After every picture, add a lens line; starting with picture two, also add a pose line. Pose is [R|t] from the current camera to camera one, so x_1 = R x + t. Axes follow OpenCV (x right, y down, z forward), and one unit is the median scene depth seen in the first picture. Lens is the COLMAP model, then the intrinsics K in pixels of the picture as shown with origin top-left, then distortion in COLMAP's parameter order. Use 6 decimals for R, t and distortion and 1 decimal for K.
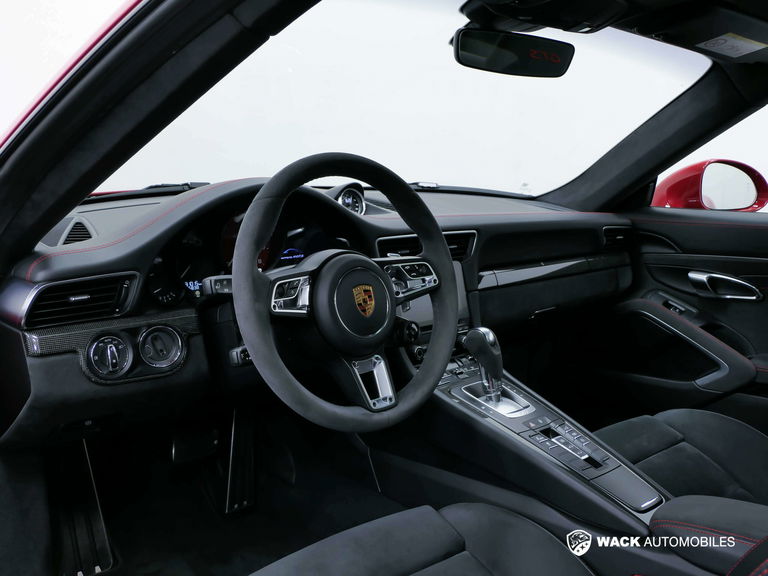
lens RADIAL K [[773.3, 0, 384.2], [0, 773.3, 288.4], [0, 0, 1]] dist [0.013591, 0.000000]
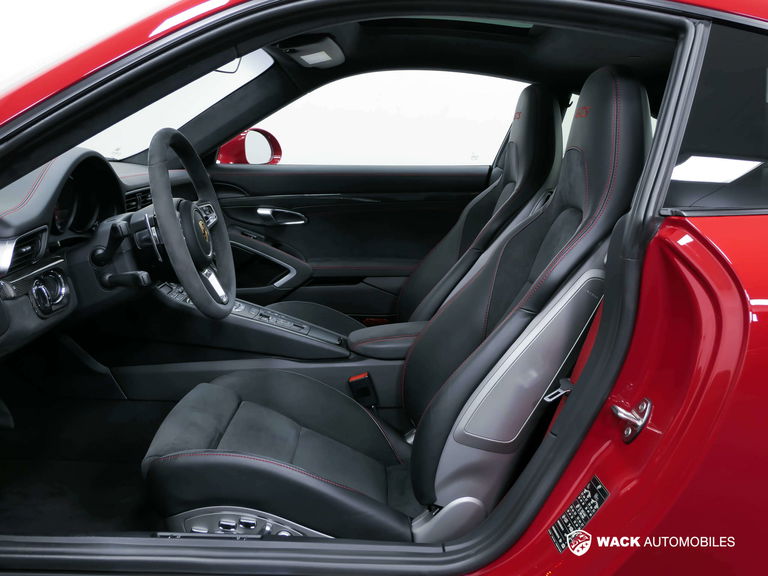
lens RADIAL K [[749.0, 0, 383.6], [0, 749.0, 287.5], [0, 0, 1]] dist [-0.006389, 0.000000]
pose [[0.691599, -0.153226, 0.705842, -0.437768], [0.116282, 0.988112, 0.100566, 0.009857], [-0.712860, 0.012525, 0.701195, -0.115873]]
